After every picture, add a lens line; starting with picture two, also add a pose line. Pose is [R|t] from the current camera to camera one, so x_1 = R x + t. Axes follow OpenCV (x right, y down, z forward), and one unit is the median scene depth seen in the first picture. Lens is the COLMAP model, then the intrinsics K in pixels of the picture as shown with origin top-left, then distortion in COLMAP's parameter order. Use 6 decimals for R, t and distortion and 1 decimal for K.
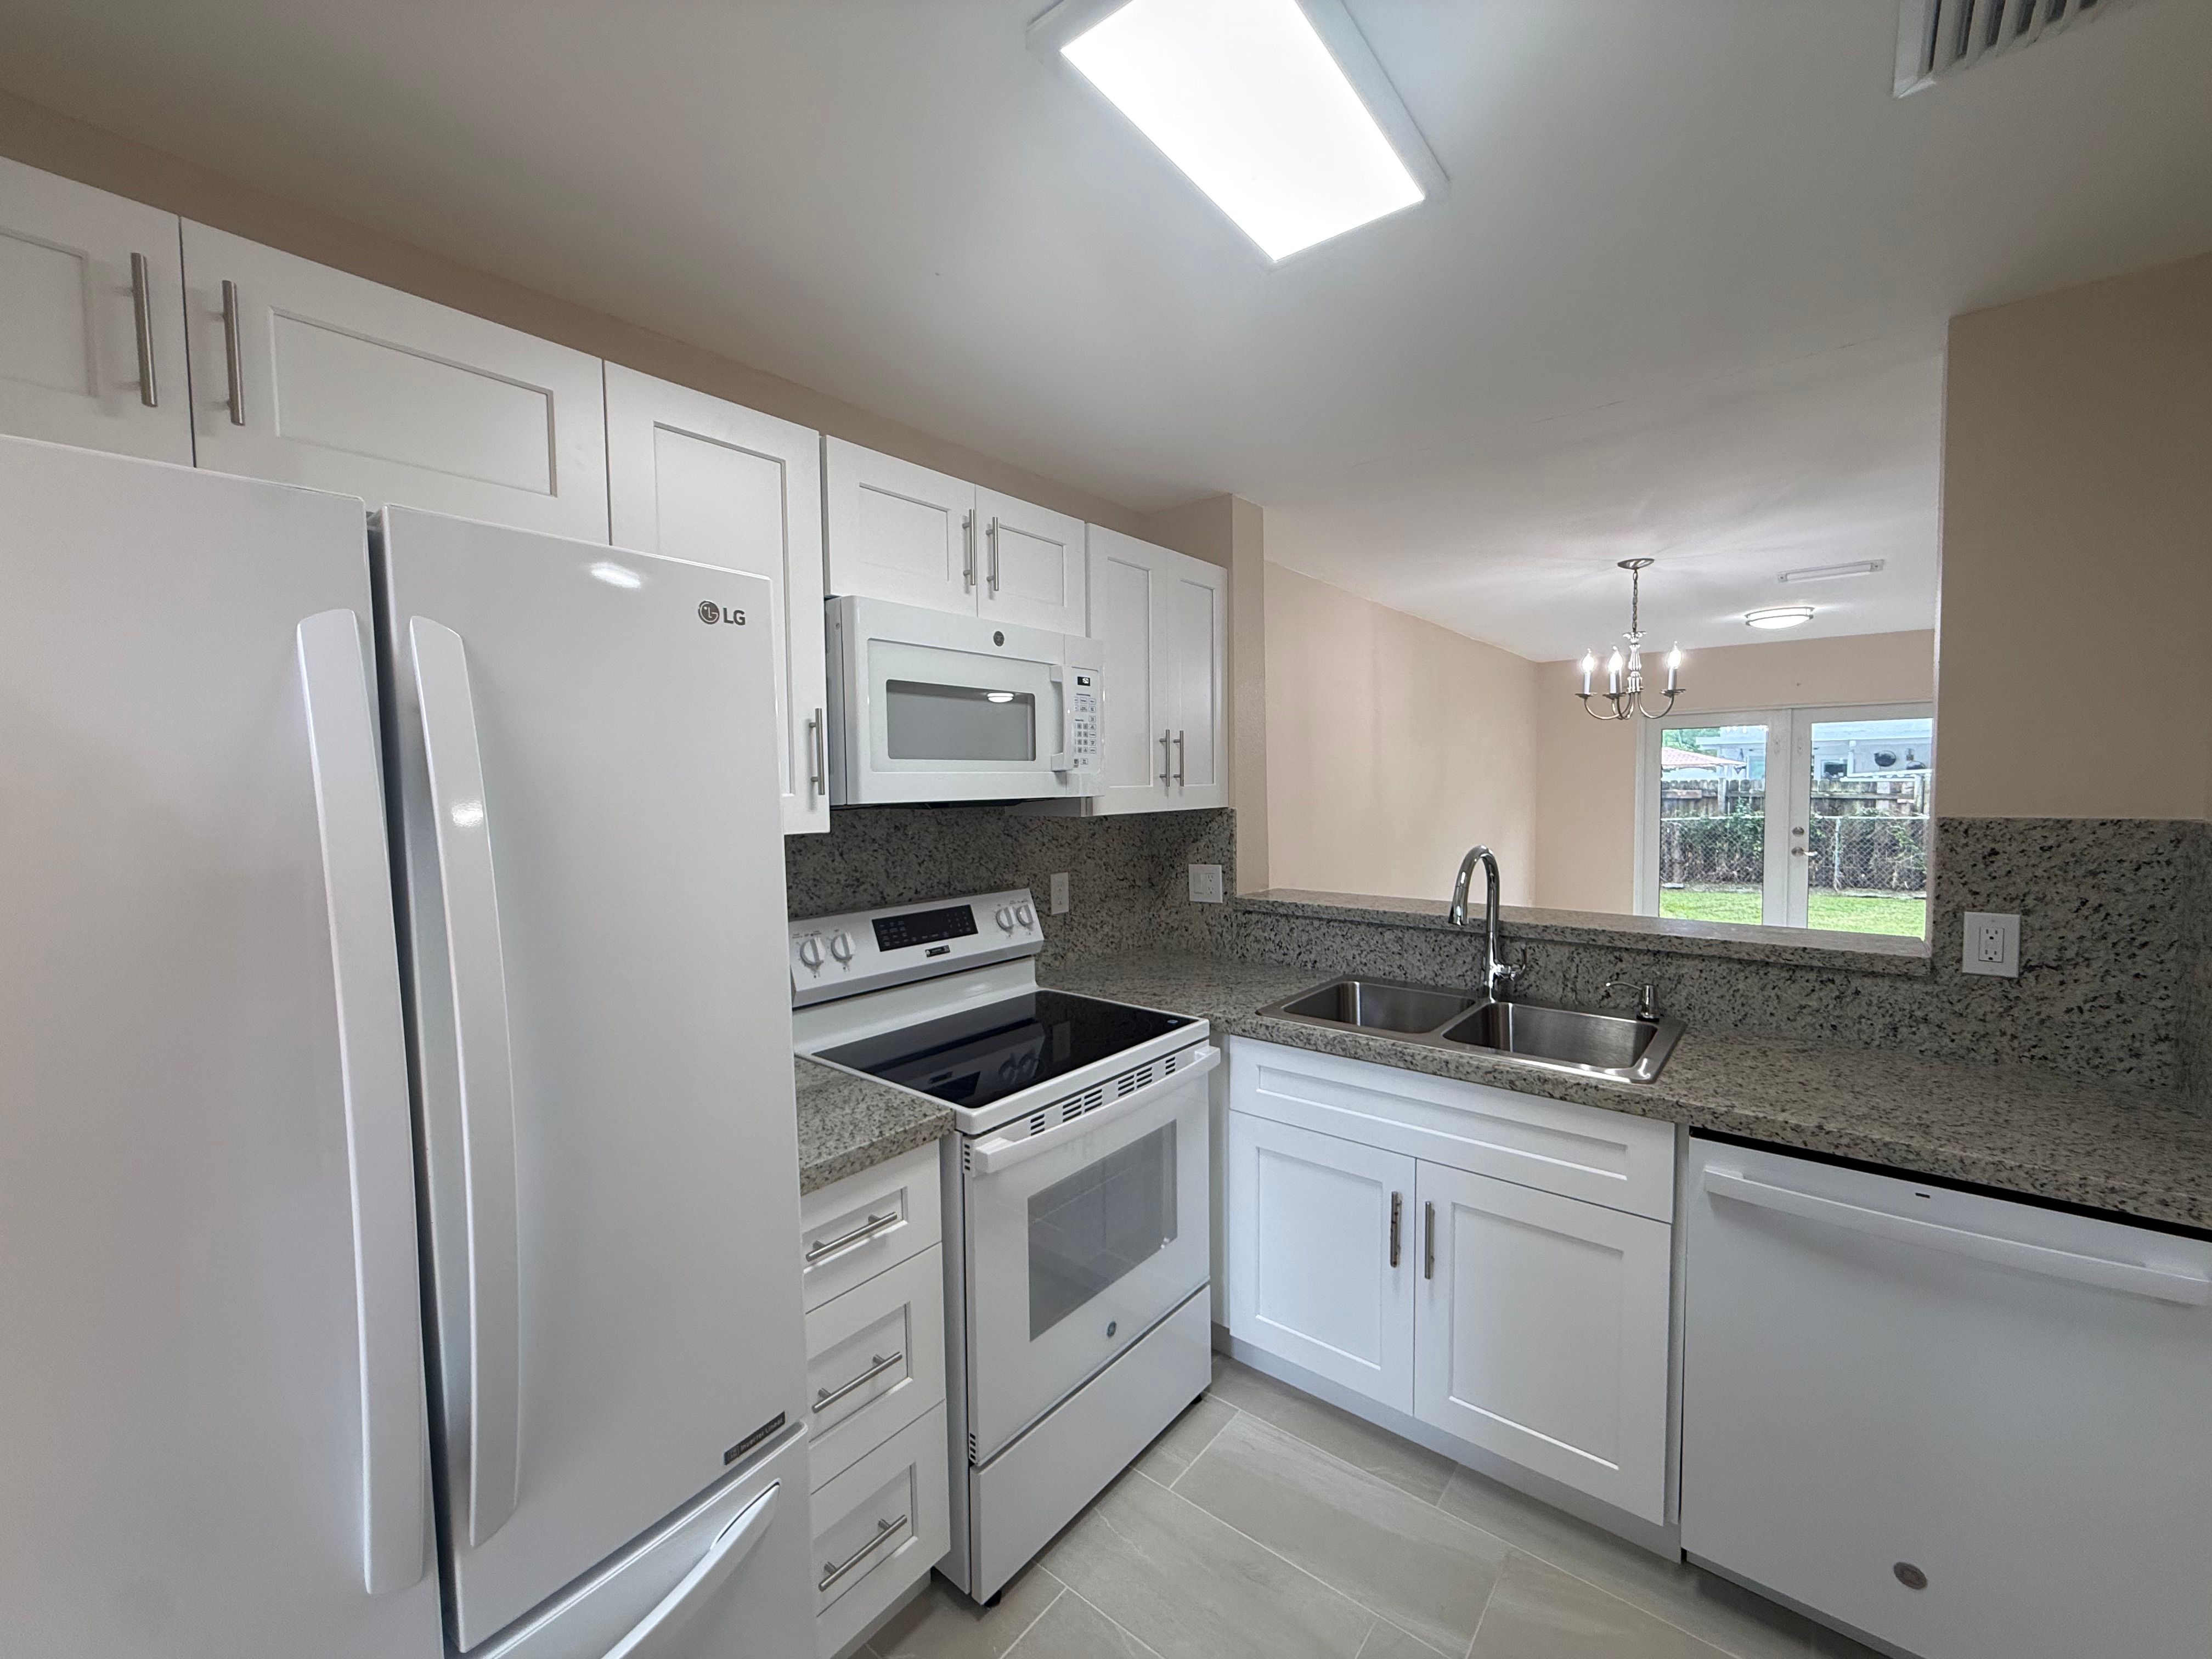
lens RADIAL K [[883.6, 0, 1094.7], [0, 883.6, 830.3], [0, 0, 1]] dist [-0.002140, 0.000925]
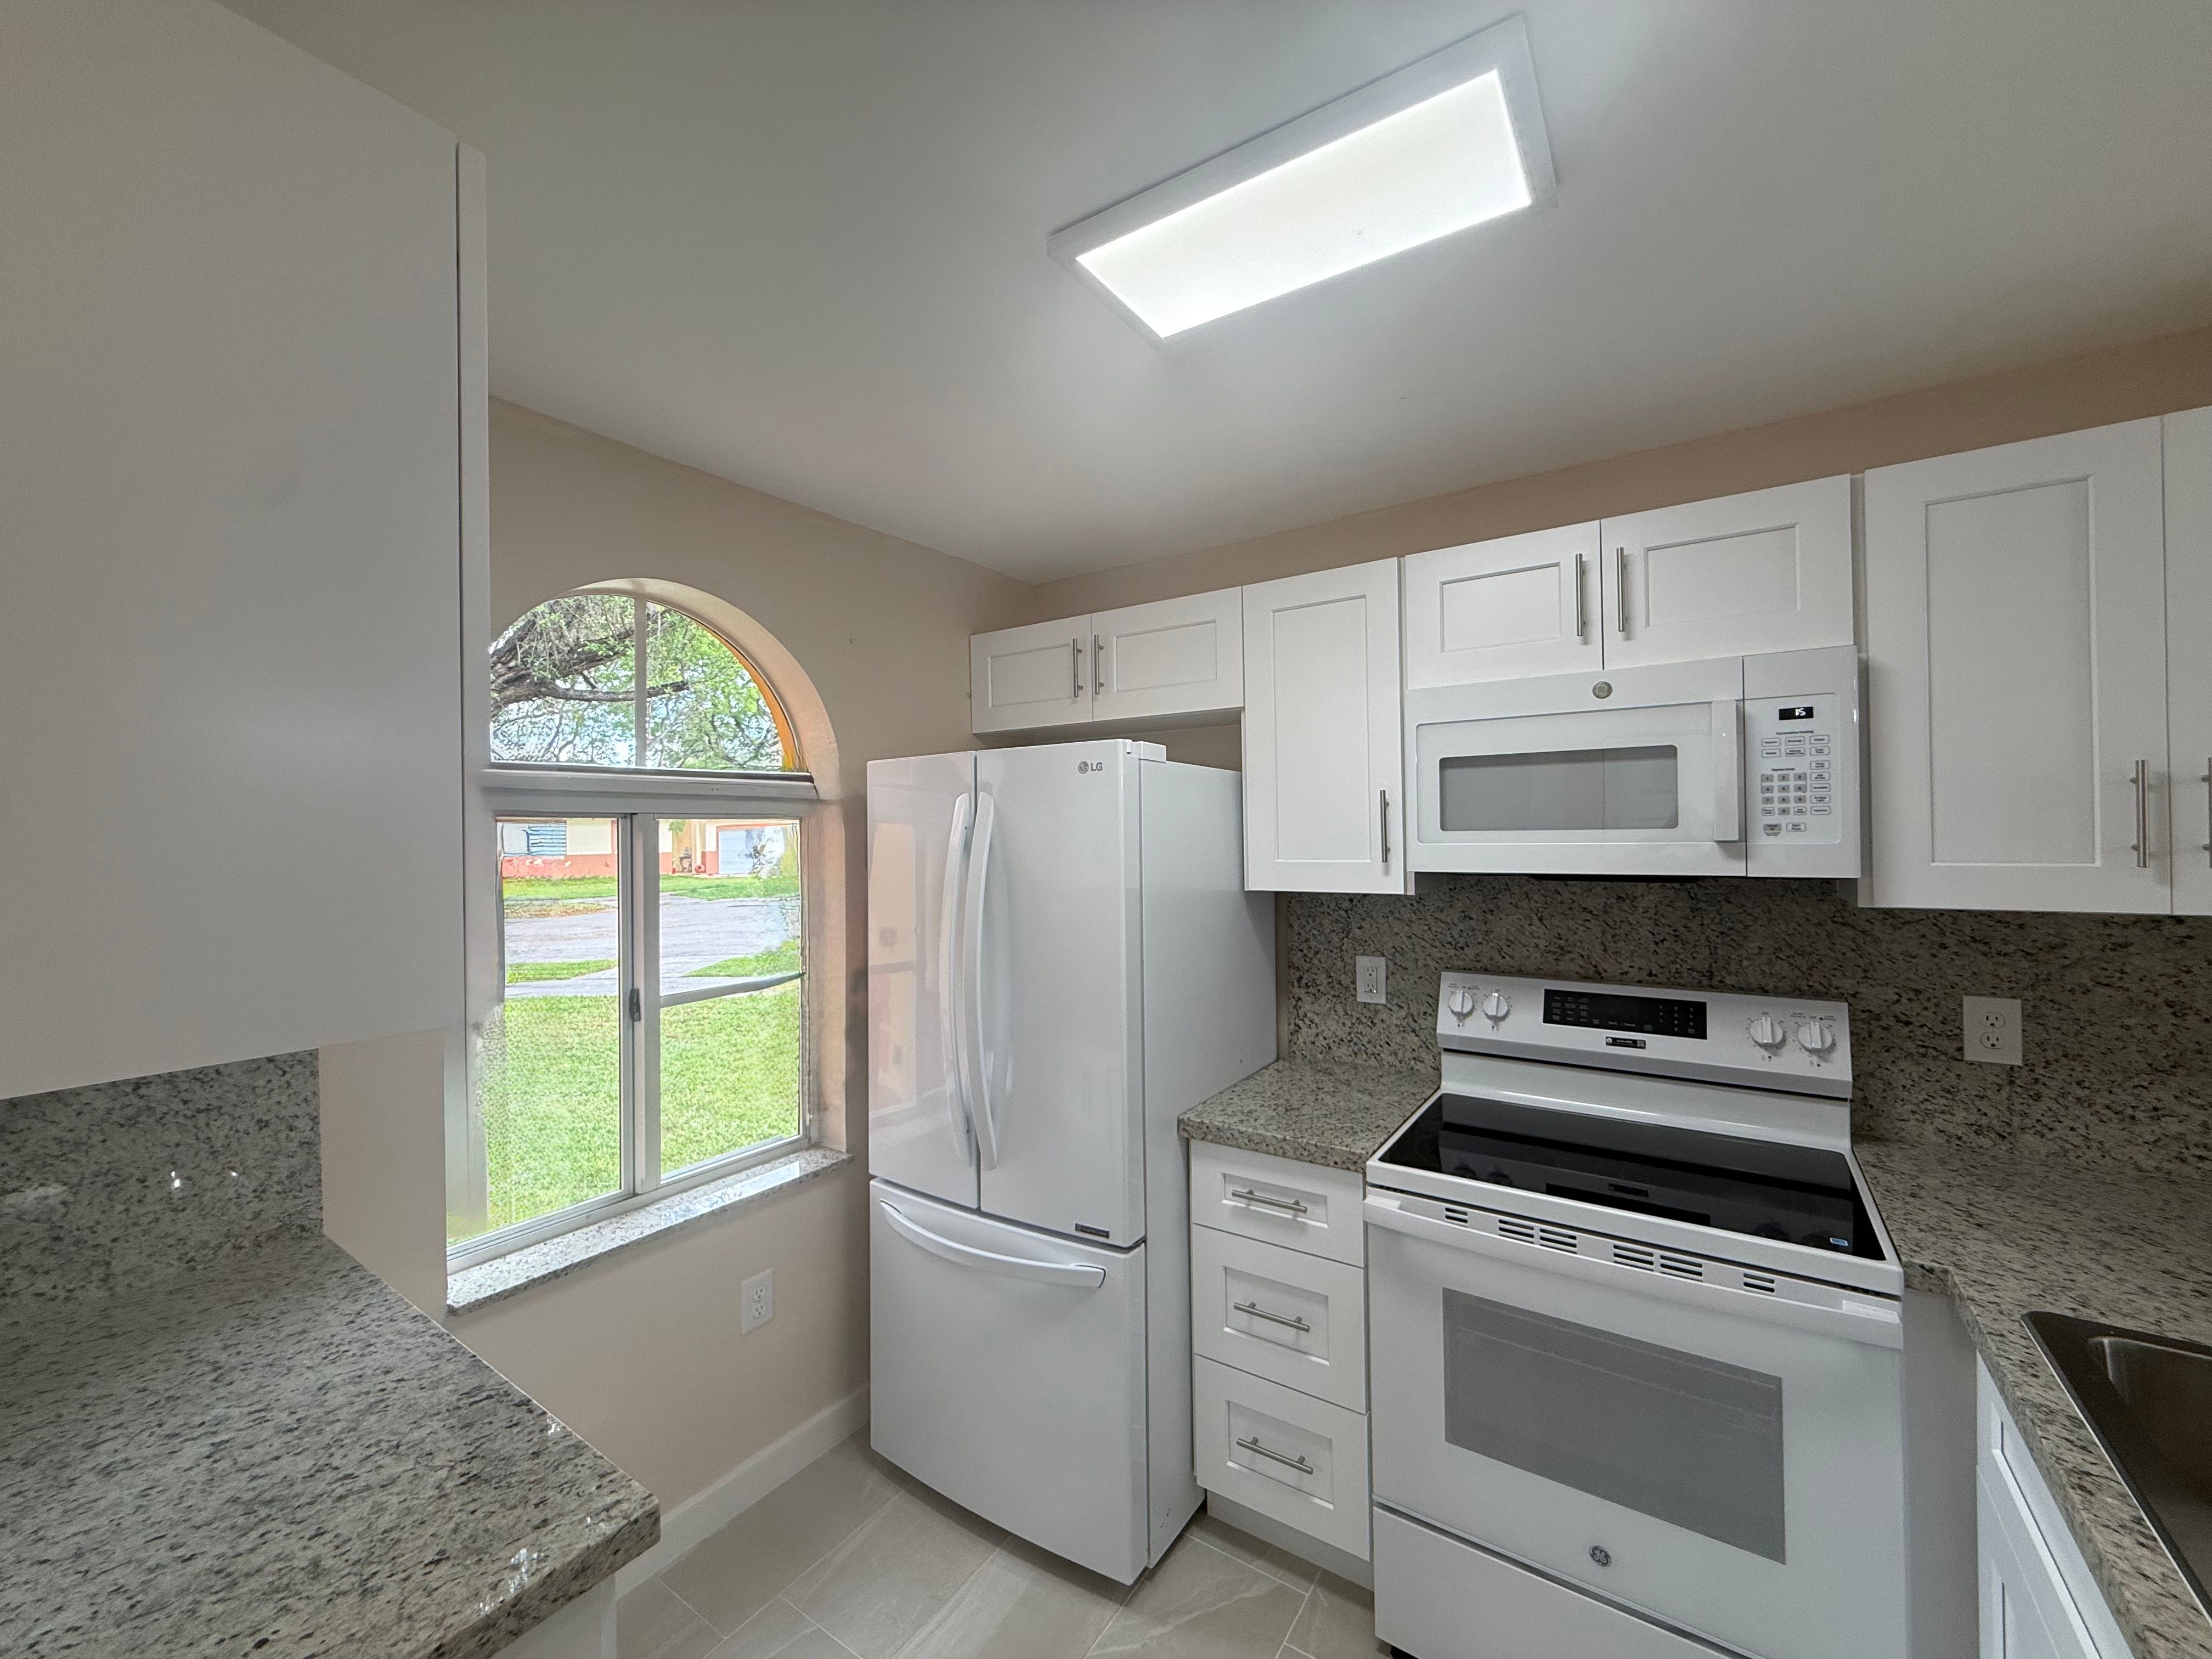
lens RADIAL K [[883.6, 0, 1097.5], [0, 883.6, 830.0], [0, 0, 1]] dist [-0.002140, 0.000925]
pose [[0.088572, 0.007866, -0.996039, 0.641726], [-0.043735, 0.999035, 0.004001, -0.054200], [0.995109, 0.043207, 0.088831, 0.386445]]
